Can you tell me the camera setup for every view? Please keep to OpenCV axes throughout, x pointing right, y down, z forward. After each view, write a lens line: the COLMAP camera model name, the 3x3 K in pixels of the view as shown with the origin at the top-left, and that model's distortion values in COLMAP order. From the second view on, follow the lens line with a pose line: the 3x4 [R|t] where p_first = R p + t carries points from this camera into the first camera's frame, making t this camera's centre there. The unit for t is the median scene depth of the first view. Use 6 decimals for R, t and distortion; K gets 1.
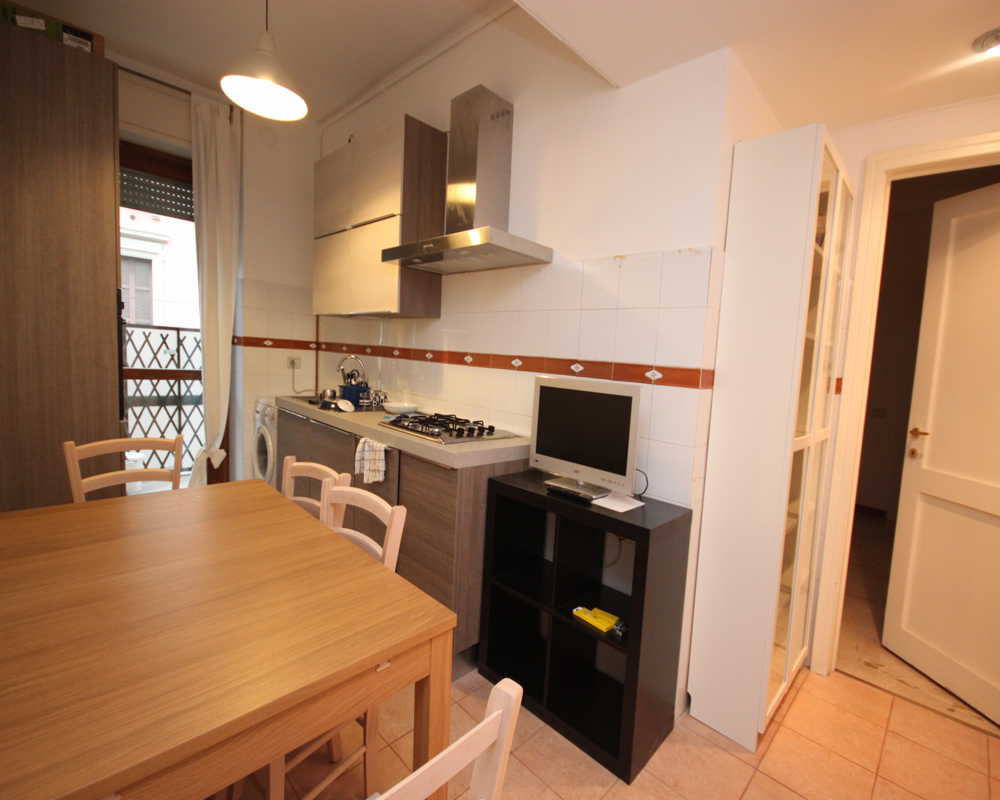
lens RADIAL K [[465.0, 0, 497.0], [0, 465.0, 381.7], [0, 0, 1]] dist [0.007754, -0.013338]
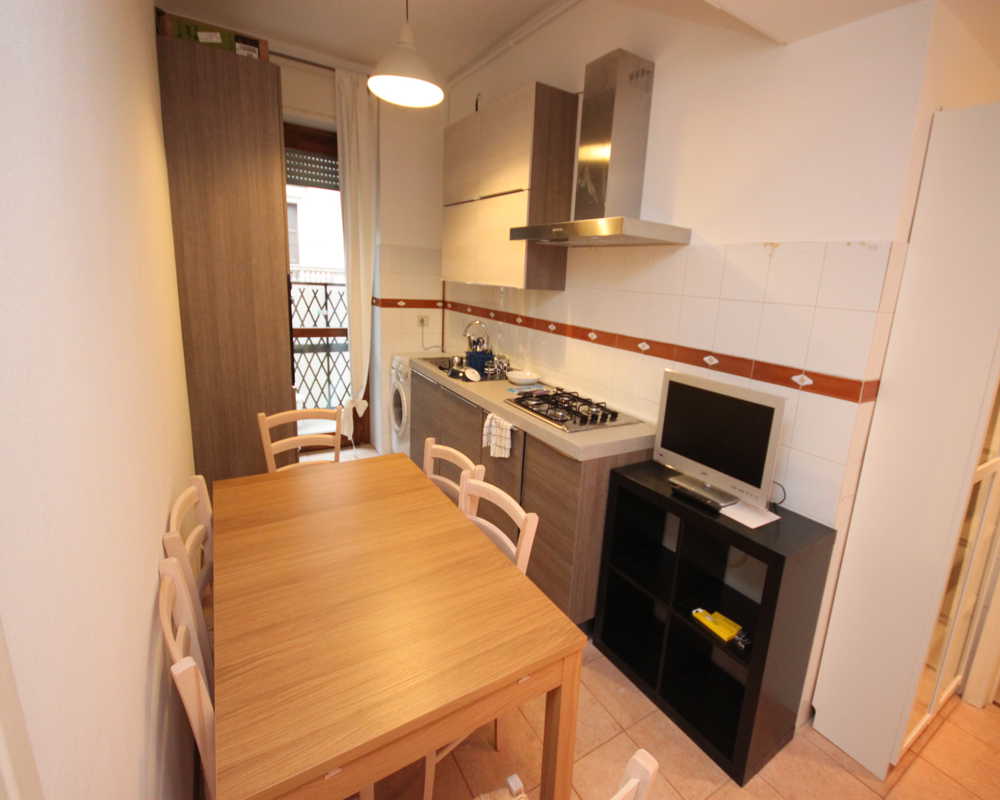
lens RADIAL K [[467.2, 0, 497.4], [0, 467.2, 369.5], [0, 0, 1]] dist [0.000106, 0.000198]
pose [[0.971053, 0.044996, -0.234587, -0.025053], [-0.020109, 0.994011, 0.107418, -0.098113], [0.238016, -0.099591, 0.966142, -0.023824]]
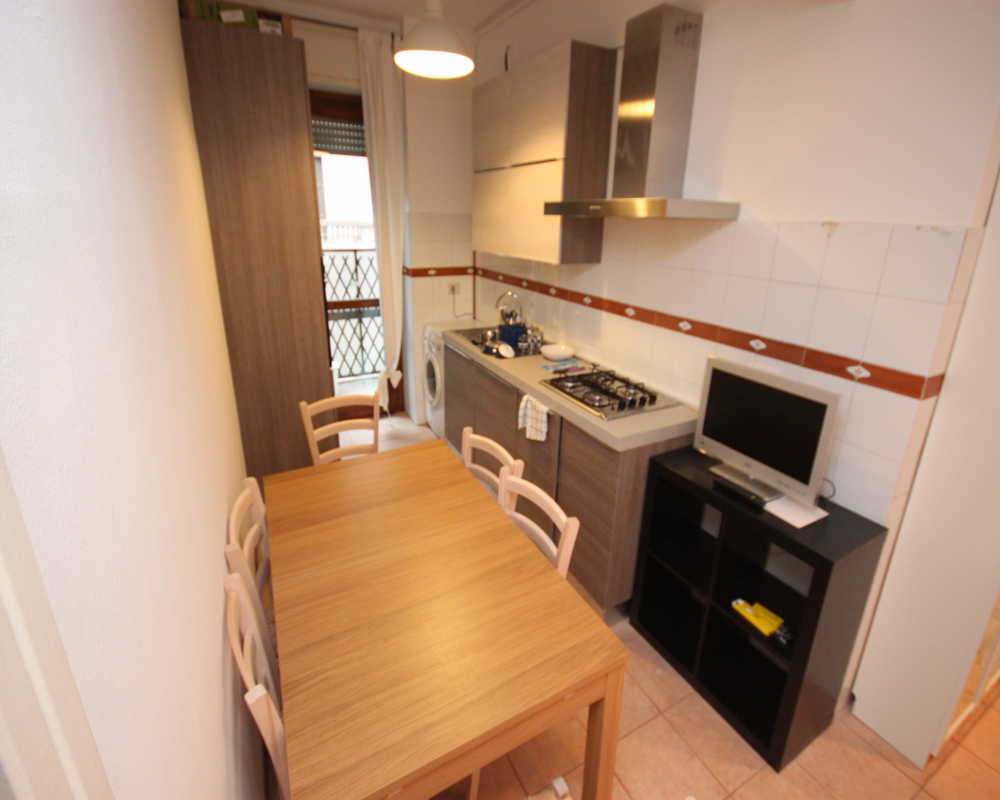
lens RADIAL K [[471.9, 0, 496.8], [0, 471.9, 361.3], [0, 0, 1]] dist [-0.002096, -0.001153]
pose [[0.954495, 0.054144, -0.293271, -0.039801], [0.001934, 0.982236, 0.187638, -0.161192], [0.298221, -0.179666, 0.937435, -0.015730]]
